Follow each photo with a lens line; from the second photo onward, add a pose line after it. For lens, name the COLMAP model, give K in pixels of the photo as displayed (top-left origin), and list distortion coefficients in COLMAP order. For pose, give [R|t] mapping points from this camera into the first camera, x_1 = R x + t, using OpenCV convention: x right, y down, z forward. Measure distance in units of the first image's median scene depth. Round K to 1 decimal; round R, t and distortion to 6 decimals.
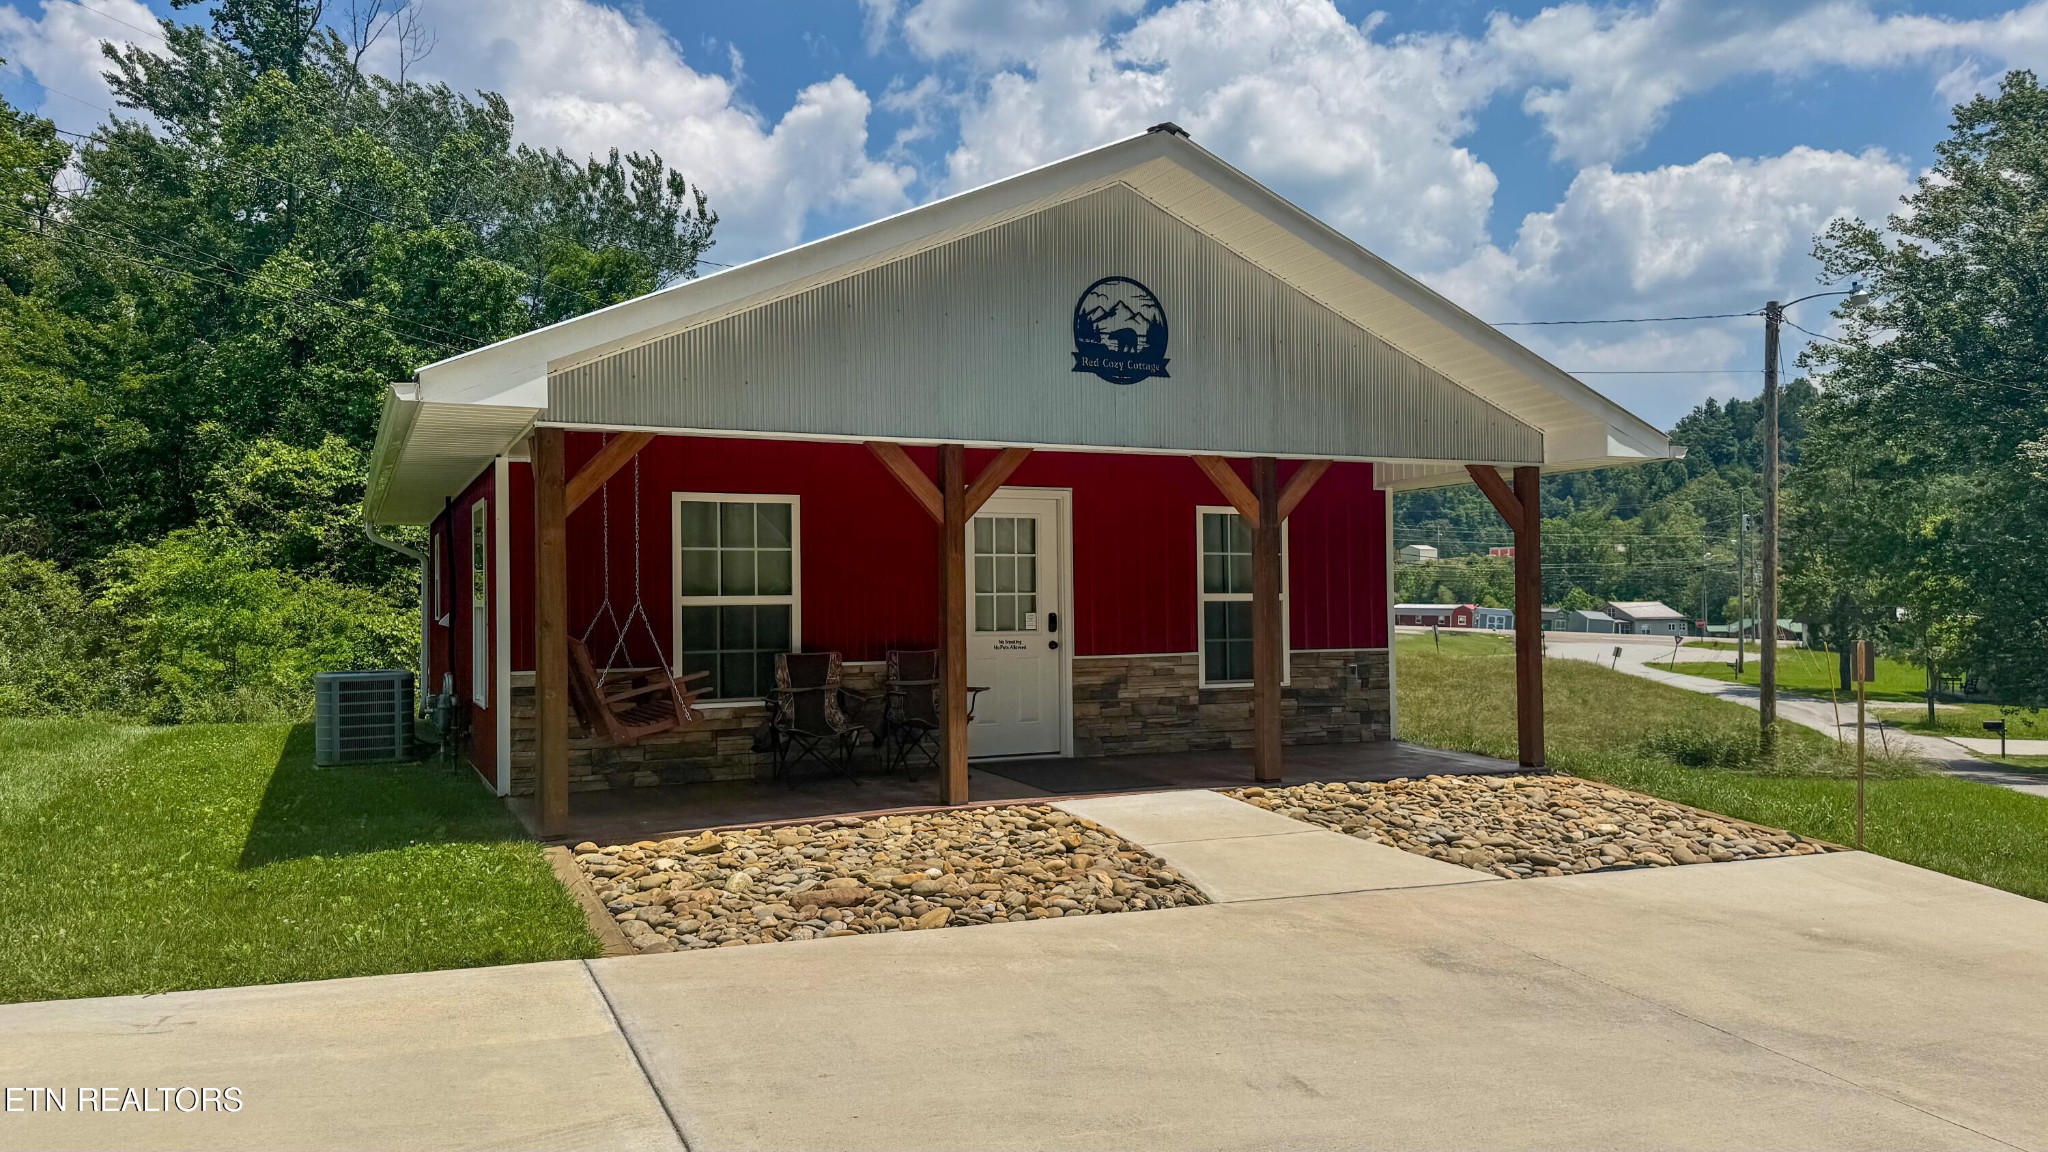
lens RADIAL K [[1409.9, 0, 1002.9], [0, 1409.9, 579.9], [0, 0, 1]] dist [0.109120, -0.068749]
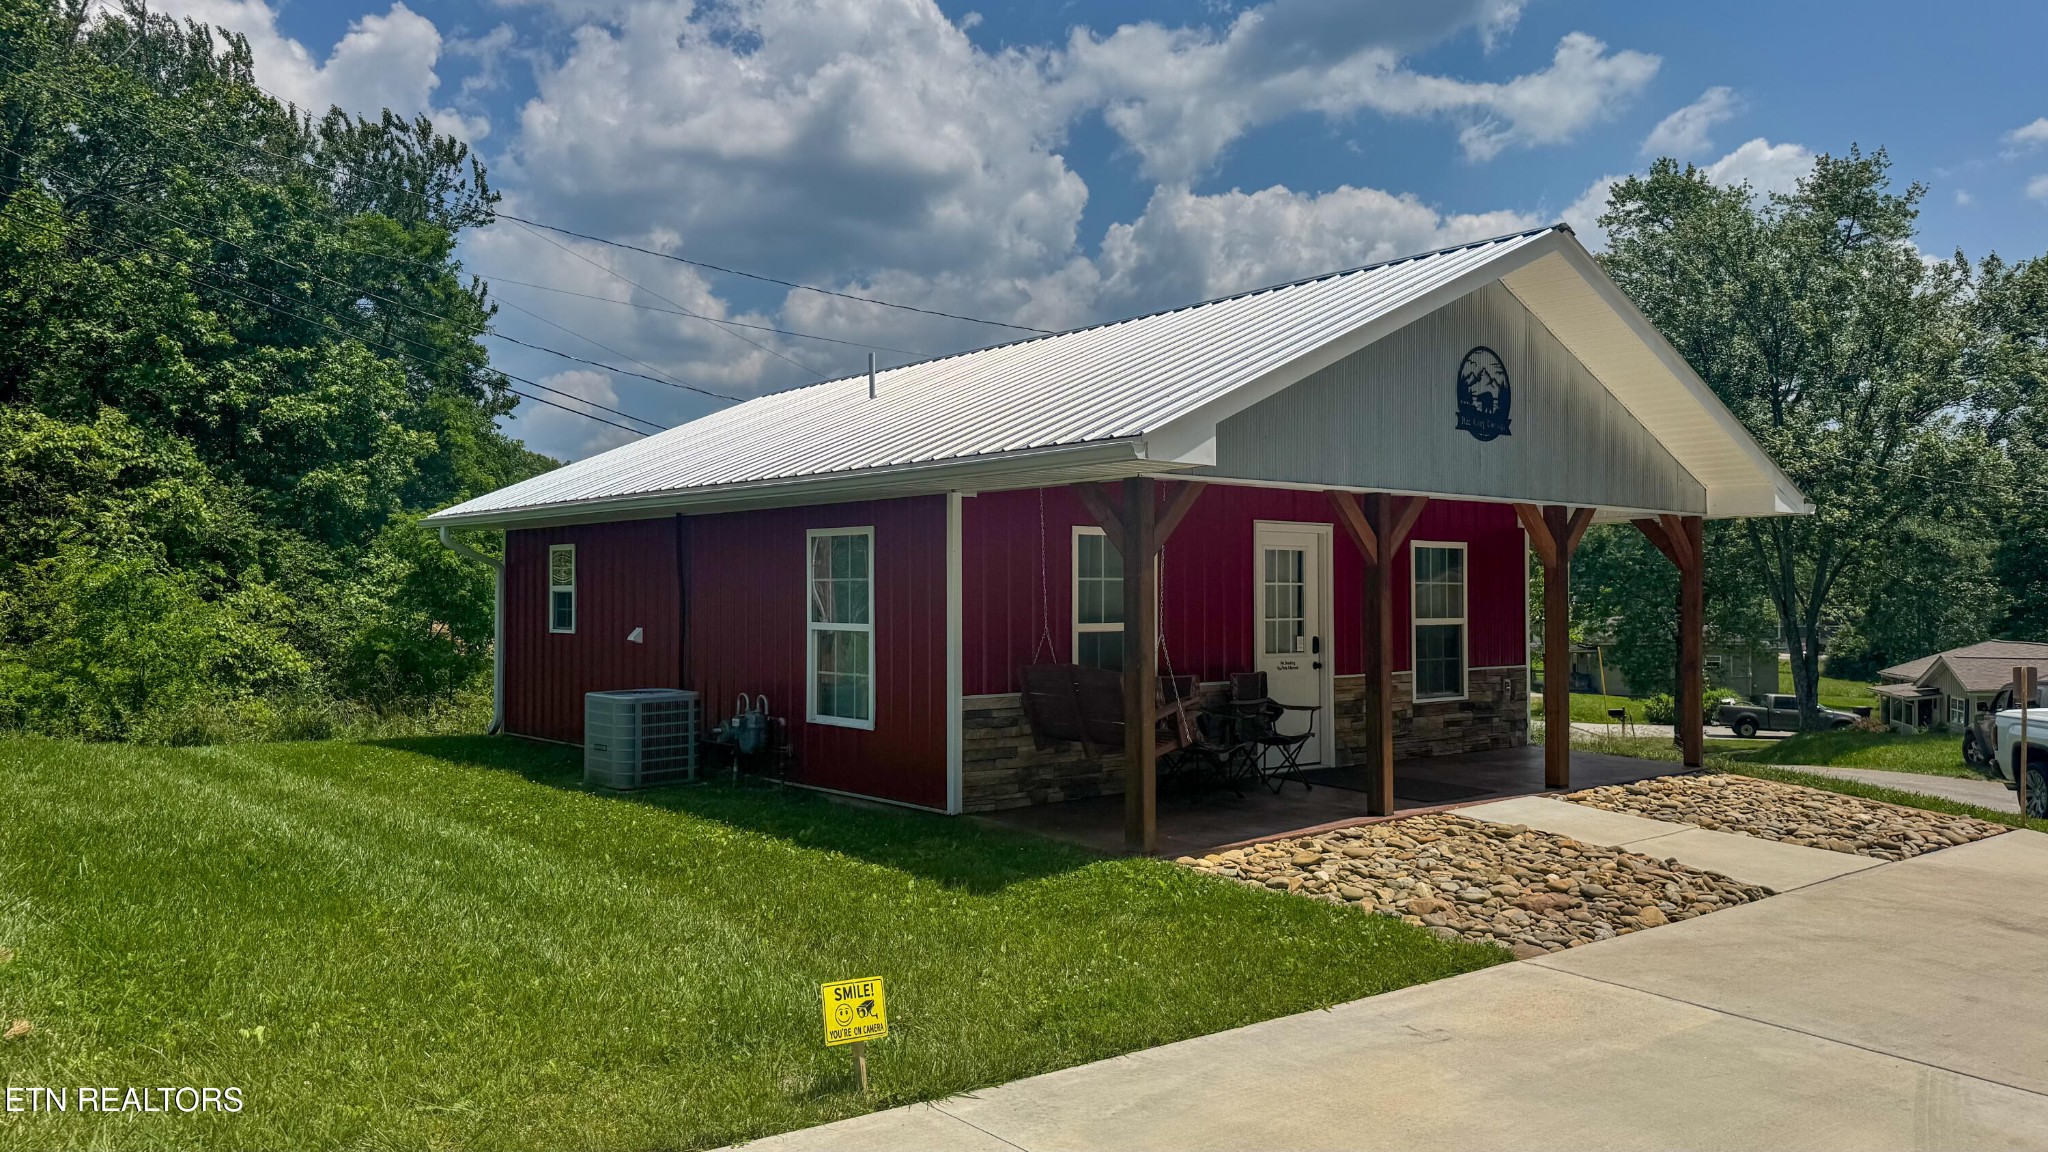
lens RADIAL K [[1441.0, 0, 972.2], [0, 1441.0, 599.0], [0, 0, 1]] dist [0.046882, -0.000163]
pose [[0.967637, 0.009593, 0.252162, -0.509969], [-0.014585, 0.999733, 0.017934, -0.022168], [-0.251923, -0.021032, 0.967519, -0.023028]]
